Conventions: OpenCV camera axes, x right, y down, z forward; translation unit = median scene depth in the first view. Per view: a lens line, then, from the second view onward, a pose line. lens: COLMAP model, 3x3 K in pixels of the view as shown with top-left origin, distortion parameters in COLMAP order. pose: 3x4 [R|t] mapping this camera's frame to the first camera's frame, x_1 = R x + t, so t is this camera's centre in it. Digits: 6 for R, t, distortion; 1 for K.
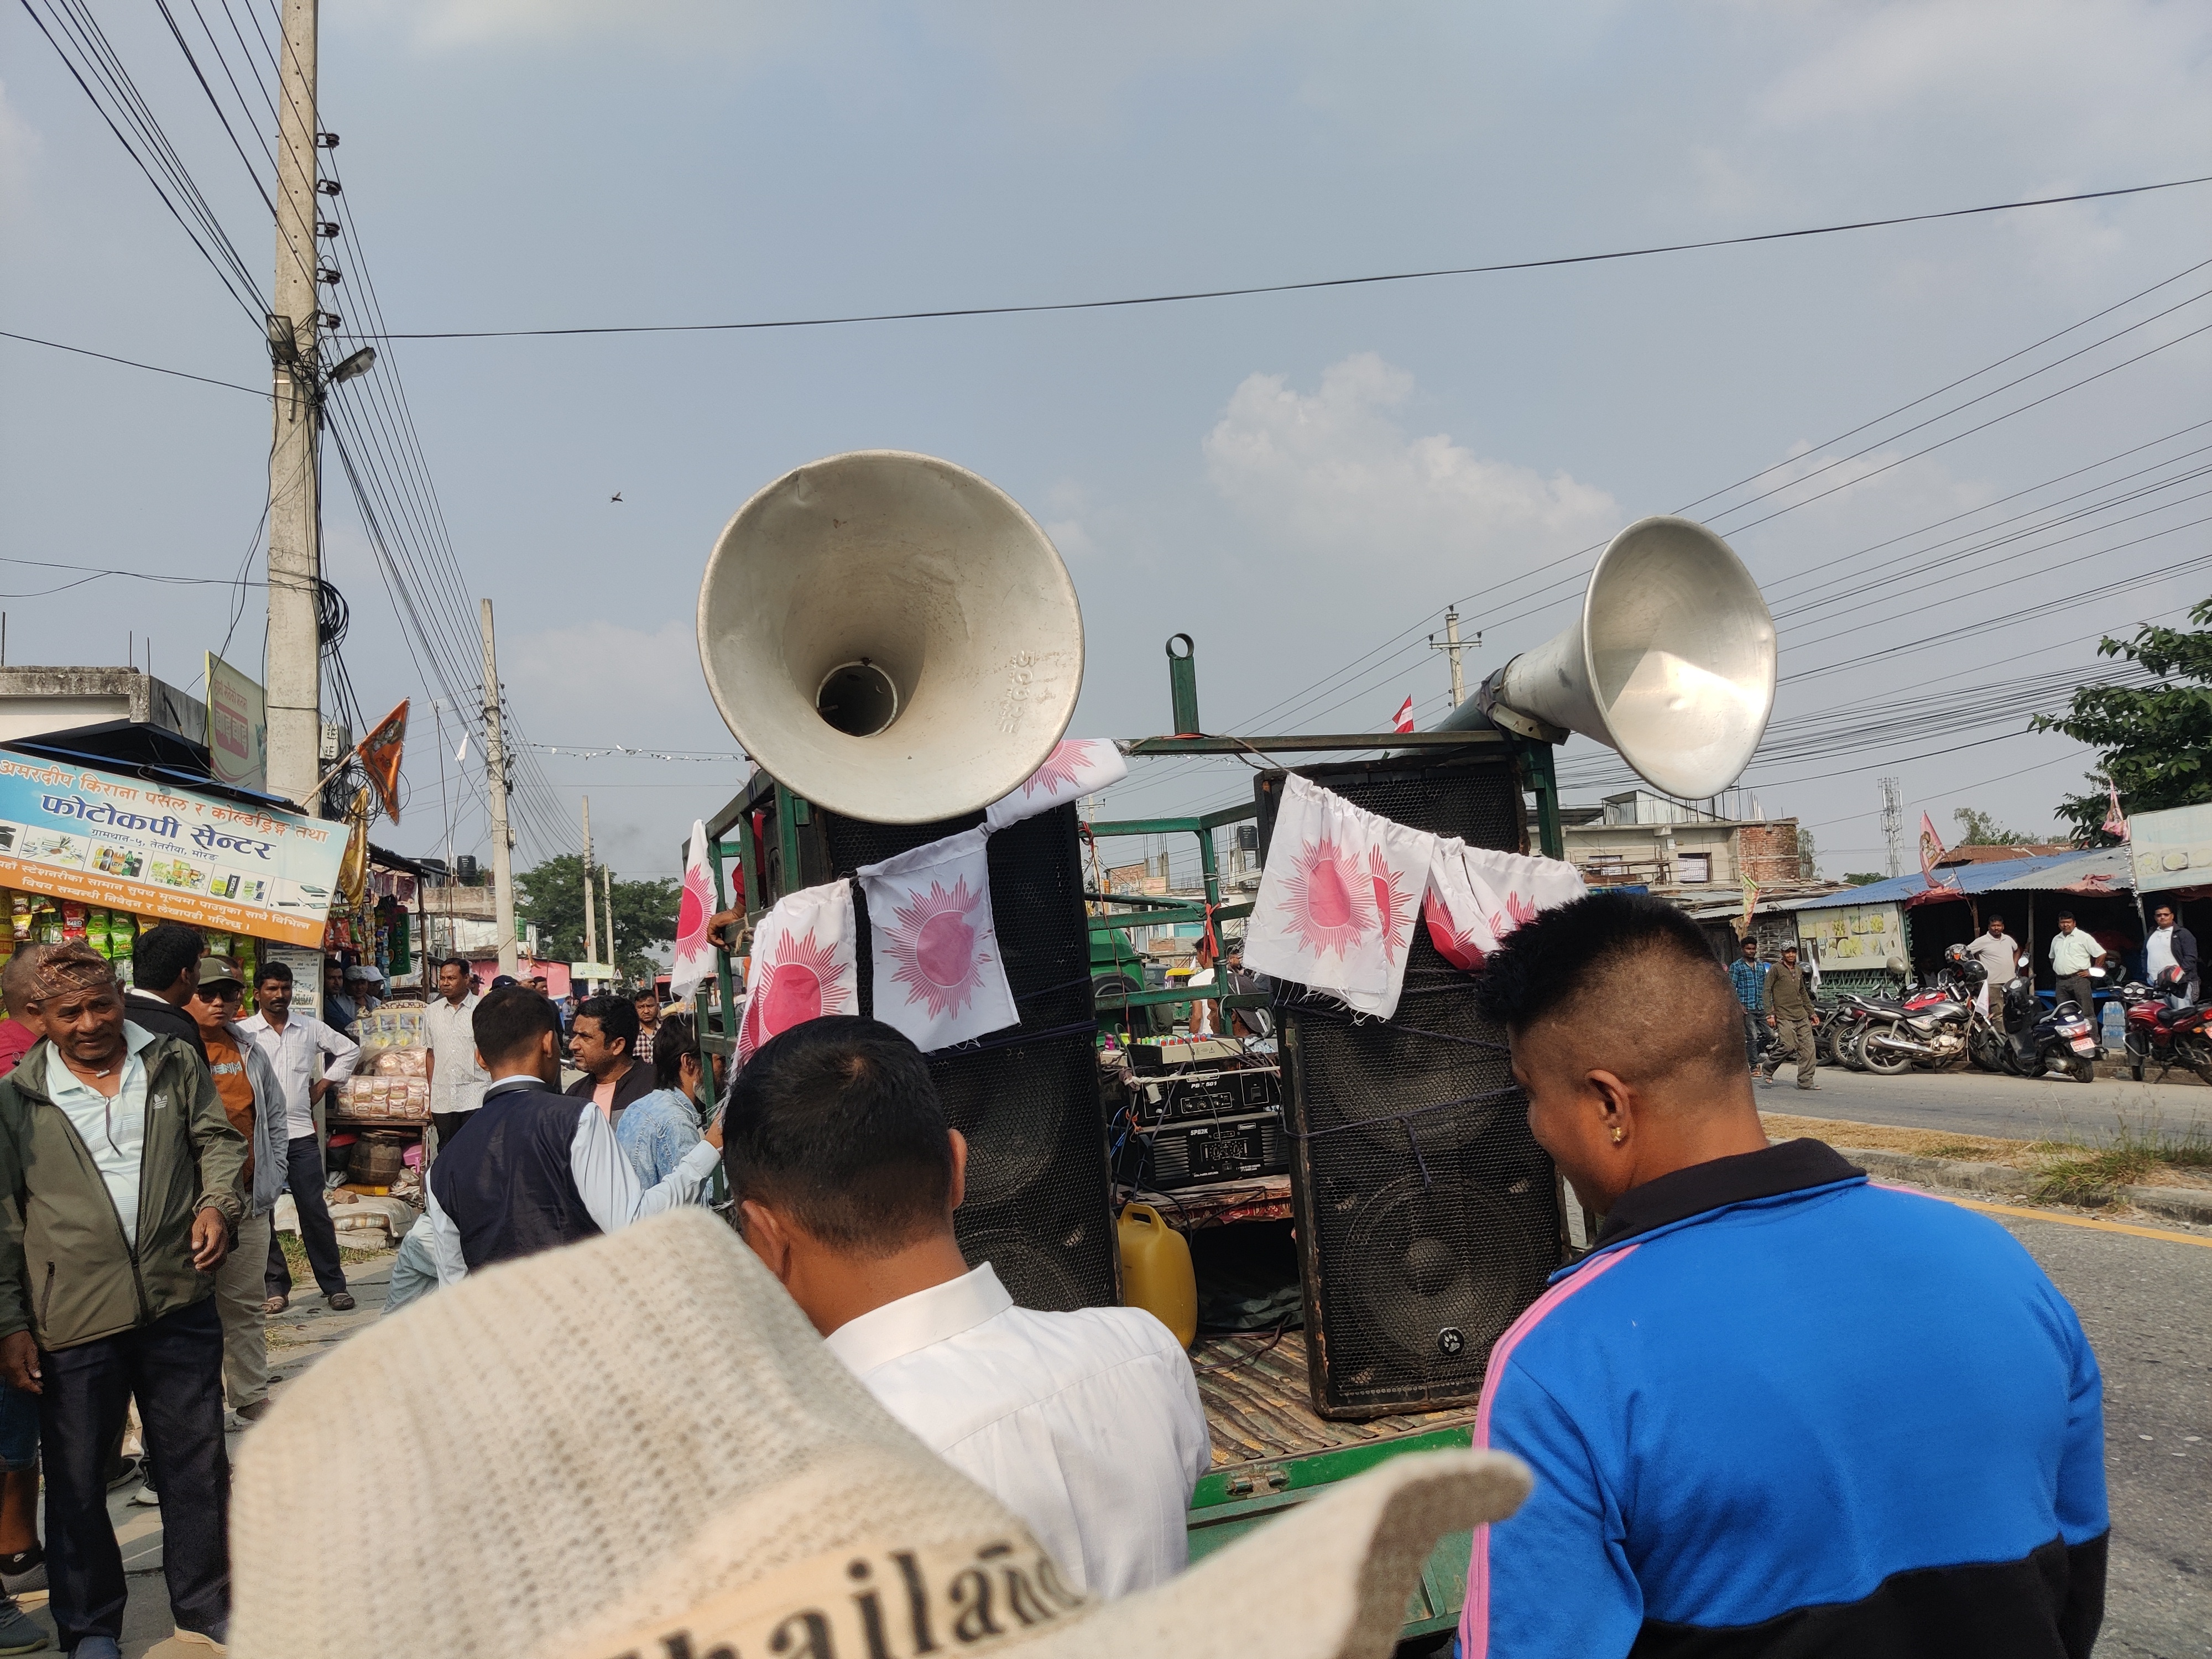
lens RADIAL K [[1744.2, 0, 1106.0], [0, 1744.2, 829.5], [0, 0, 1]] dist [0.004078, 0.005499]
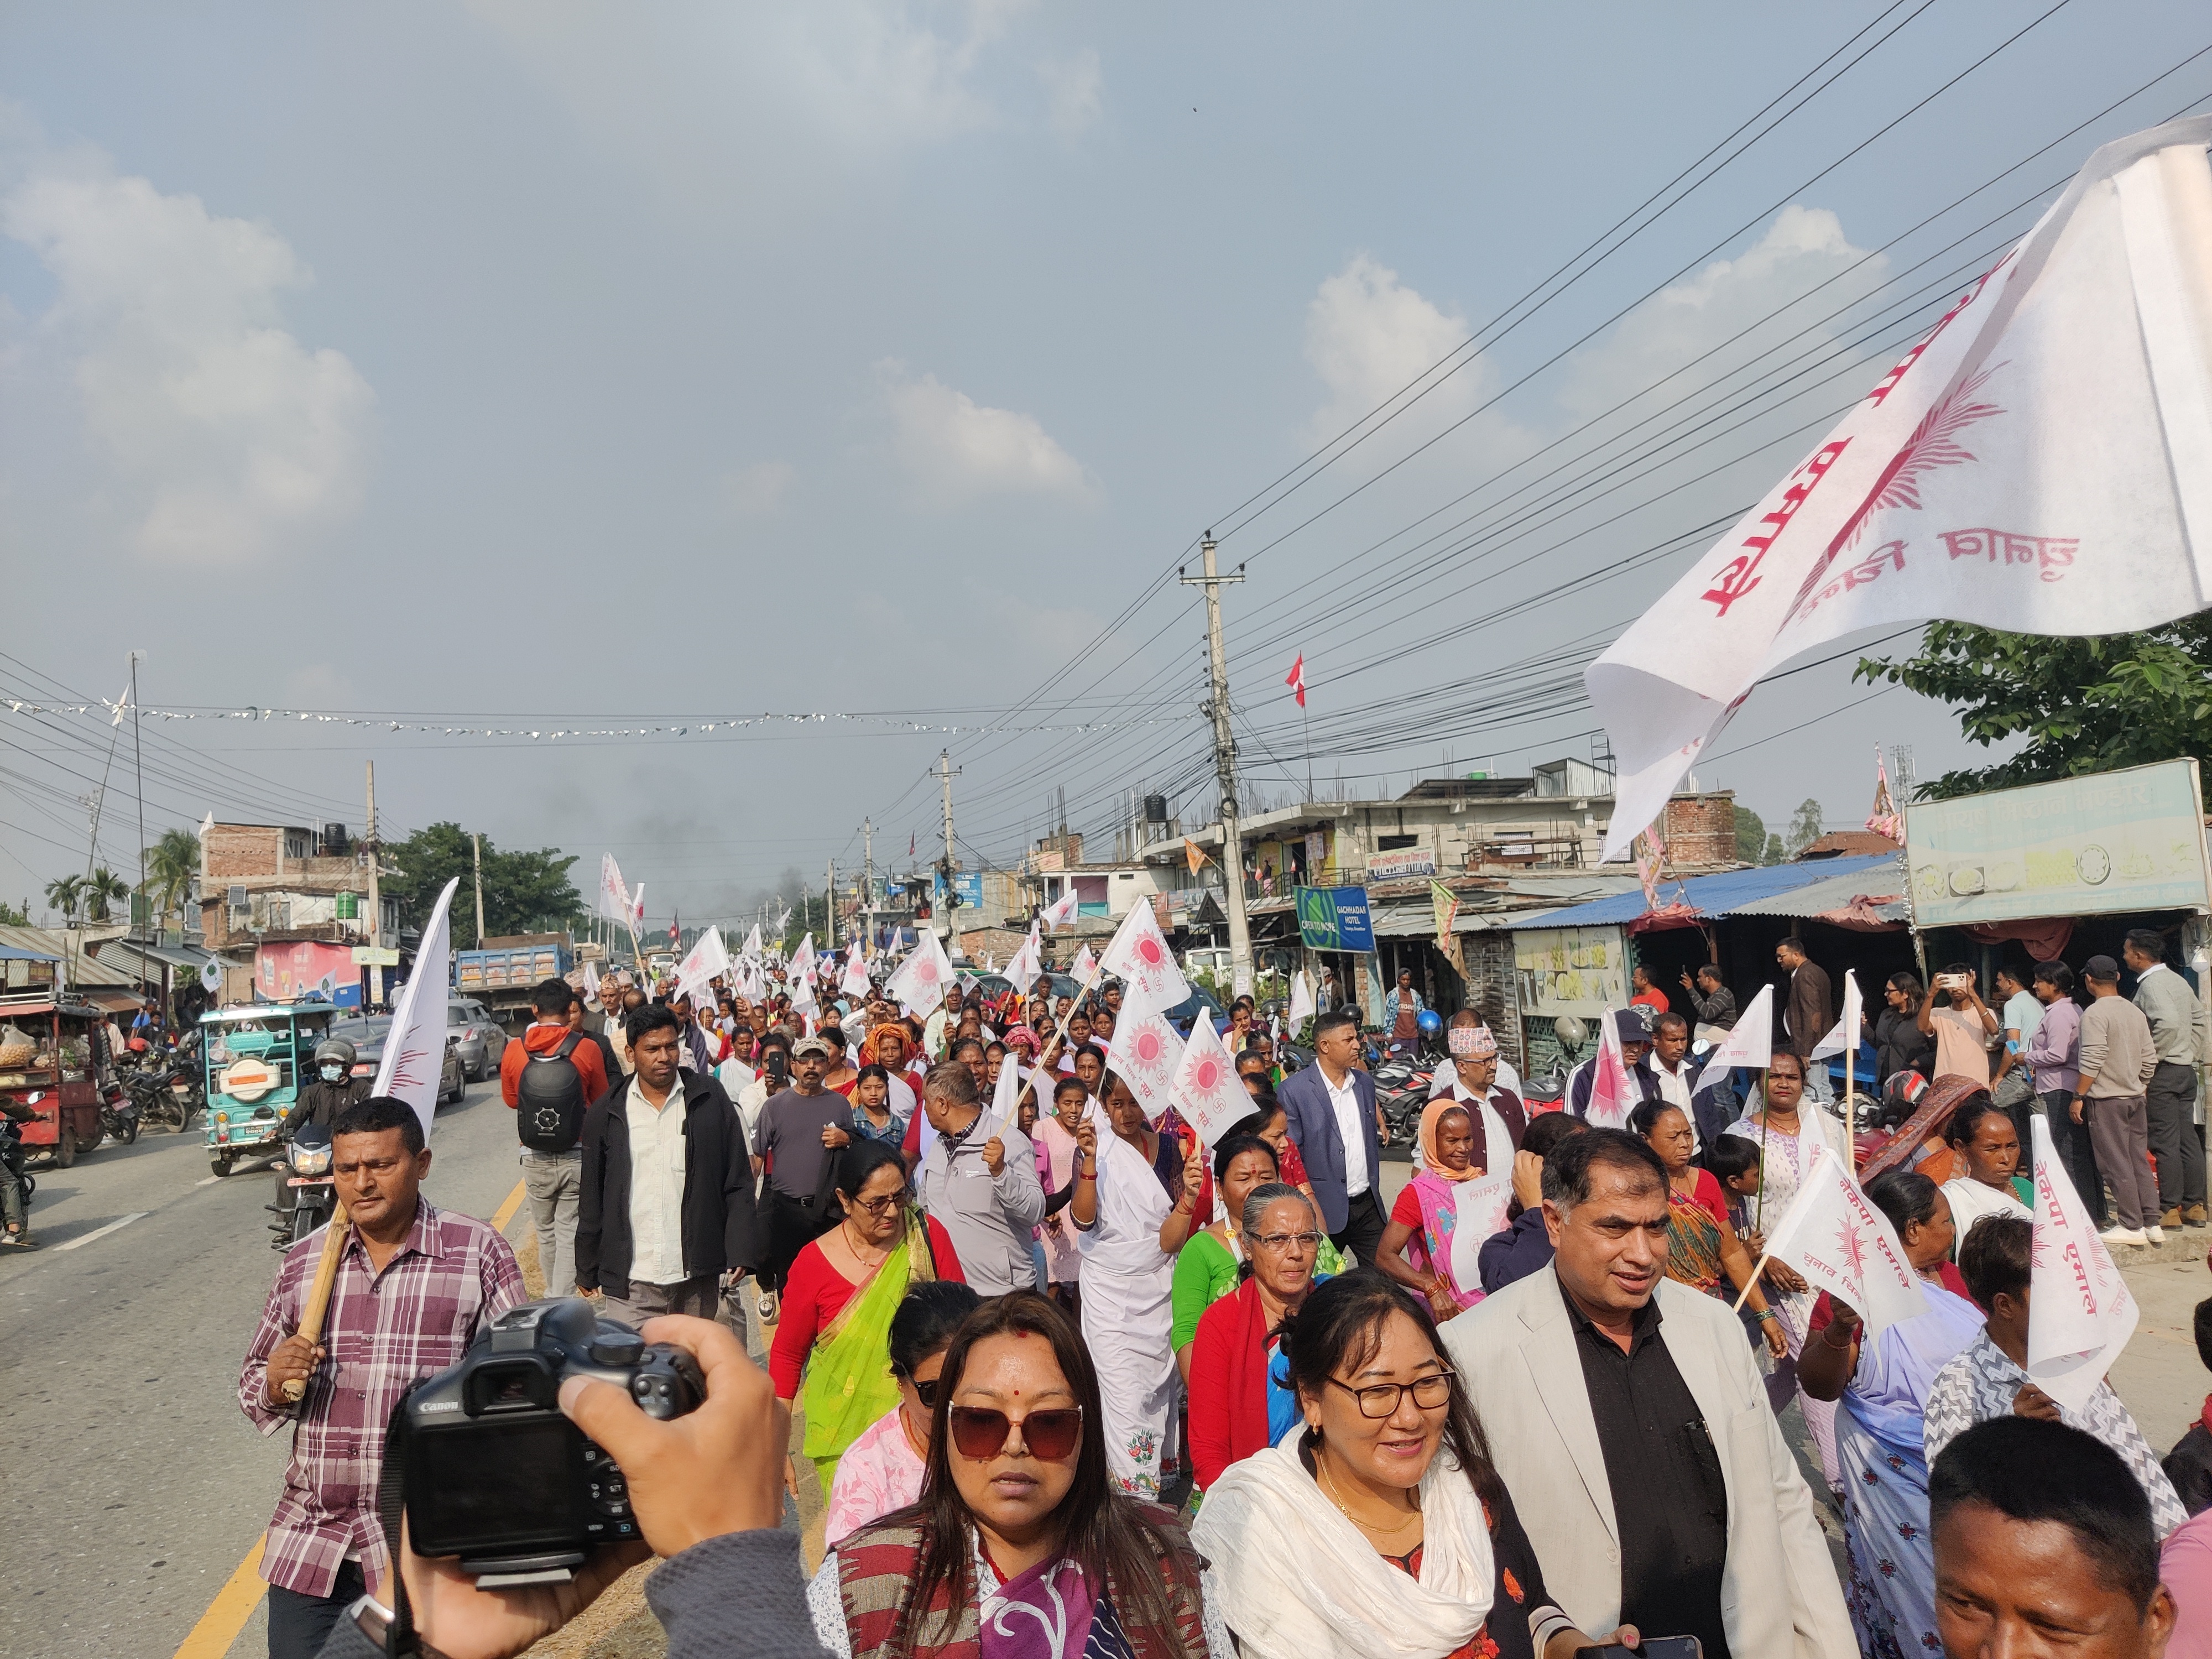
lens RADIAL K [[1740.8, 0, 1106.0], [0, 1740.8, 829.5], [0, 0, 1]] dist [0.035878, 0.002000]
pose [[0.999947, 0.004286, -0.009329, 0.189376], [-0.004104, 0.999801, 0.019519, -0.006810], [0.009411, -0.019480, 0.999766, 0.226919]]
